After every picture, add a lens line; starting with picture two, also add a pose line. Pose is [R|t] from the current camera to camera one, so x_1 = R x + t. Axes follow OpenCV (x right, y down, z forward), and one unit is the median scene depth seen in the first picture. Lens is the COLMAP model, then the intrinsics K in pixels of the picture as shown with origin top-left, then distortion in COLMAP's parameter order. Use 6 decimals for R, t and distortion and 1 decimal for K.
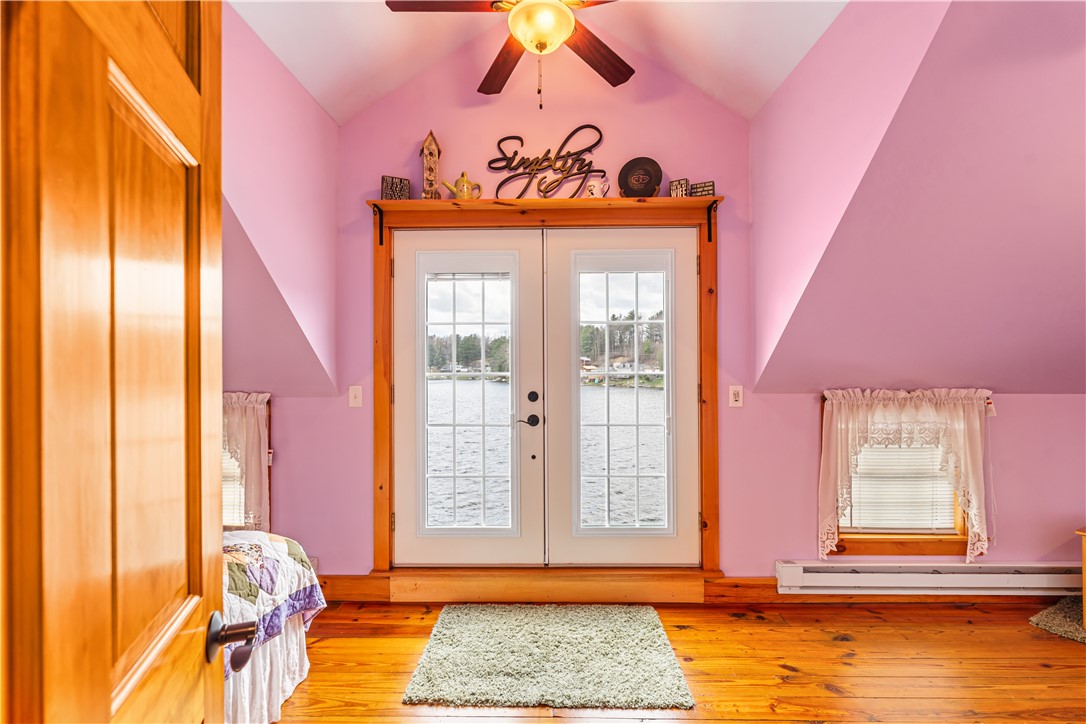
lens RADIAL K [[481.5, 0, 543.9], [0, 481.5, 359.0], [0, 0, 1]] dist [-0.002901, 0.000113]
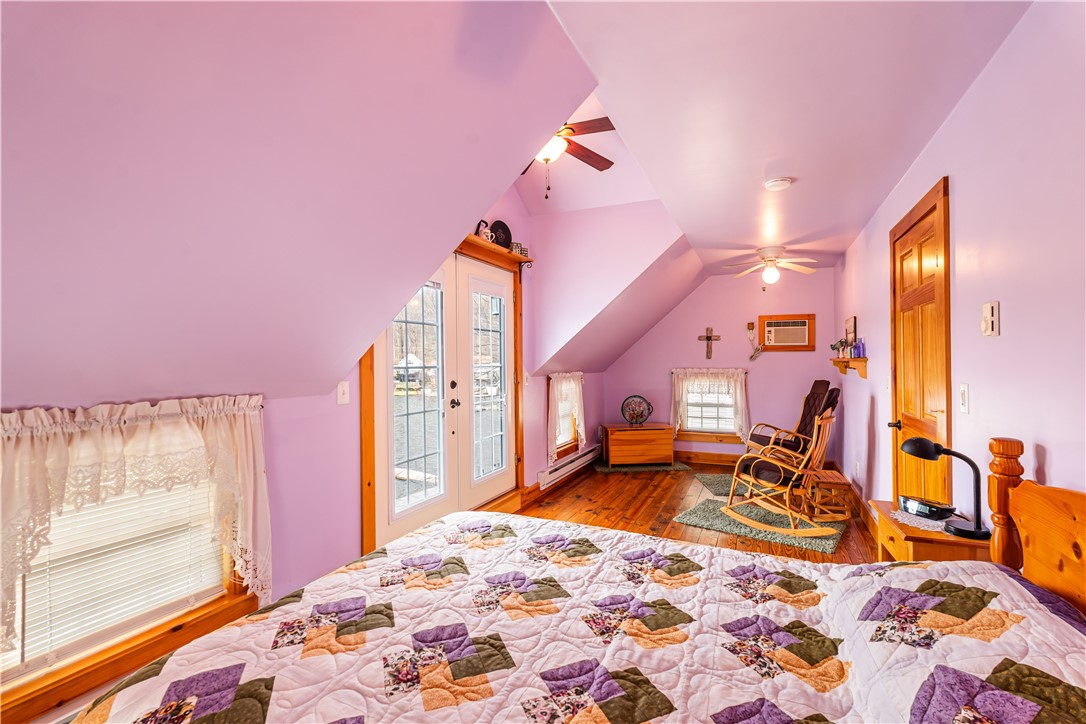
lens RADIAL K [[481.5, 0, 543.9], [0, 481.5, 359.0], [0, 0, 1]] dist [-0.002901, 0.000113]
pose [[0.404330, 0.004056, 0.914604, -1.097776], [-0.002525, 0.999991, -0.003318, 0.014740], [-0.914609, -0.000968, 0.404337, 0.282228]]
